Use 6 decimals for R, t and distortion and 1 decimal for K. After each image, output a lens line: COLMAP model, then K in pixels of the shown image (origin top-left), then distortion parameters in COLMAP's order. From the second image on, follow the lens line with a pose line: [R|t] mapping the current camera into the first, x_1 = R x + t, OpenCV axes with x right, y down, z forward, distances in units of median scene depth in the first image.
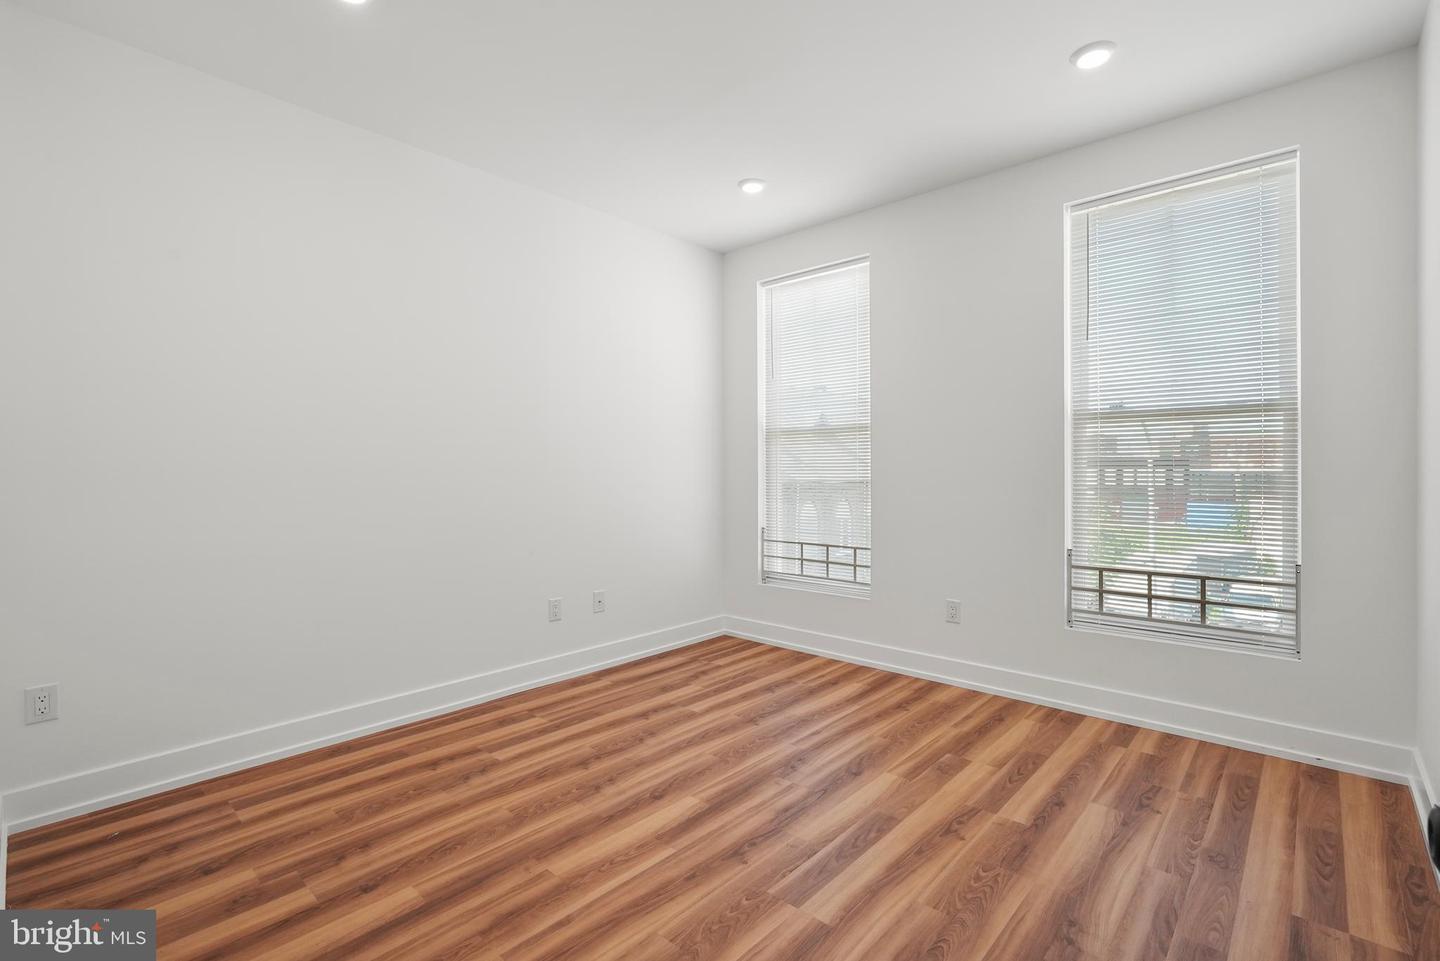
lens RADIAL K [[649.3, 0, 722.4], [0, 649.3, 470.4], [0, 0, 1]] dist [0.002092, 0.000020]
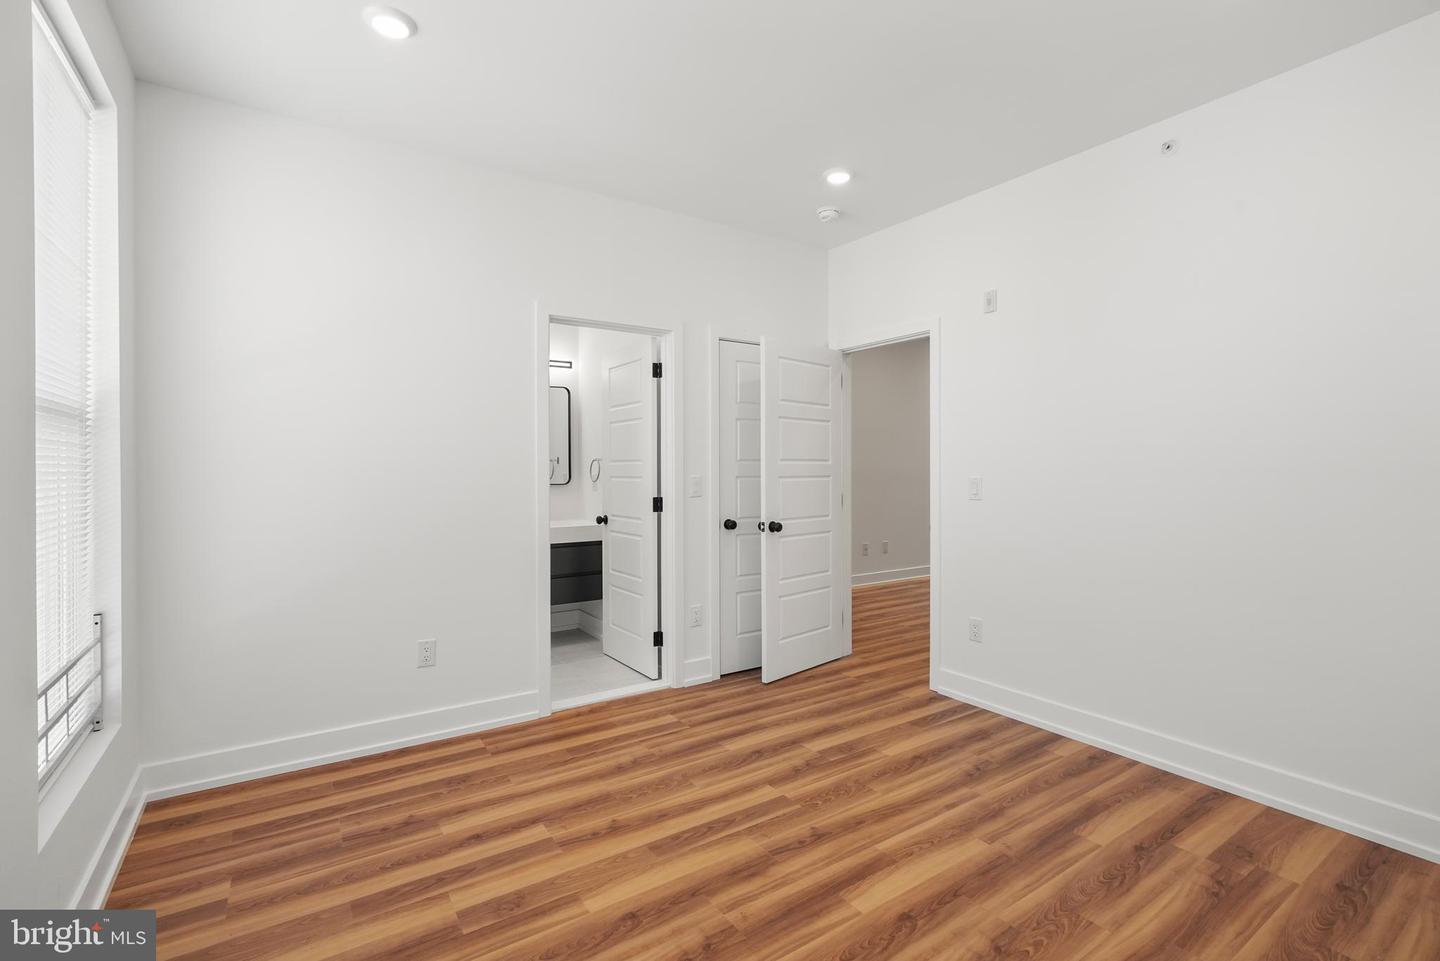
lens RADIAL K [[649.3, 0, 721.5], [0, 649.3, 477.6], [0, 0, 1]] dist [0.002092, 0.000020]
pose [[-0.969919, 0.002499, 0.243414, -0.083388], [0.004648, 0.999955, 0.008257, -0.034267], [-0.243382, 0.009140, -0.969887, 1.966756]]
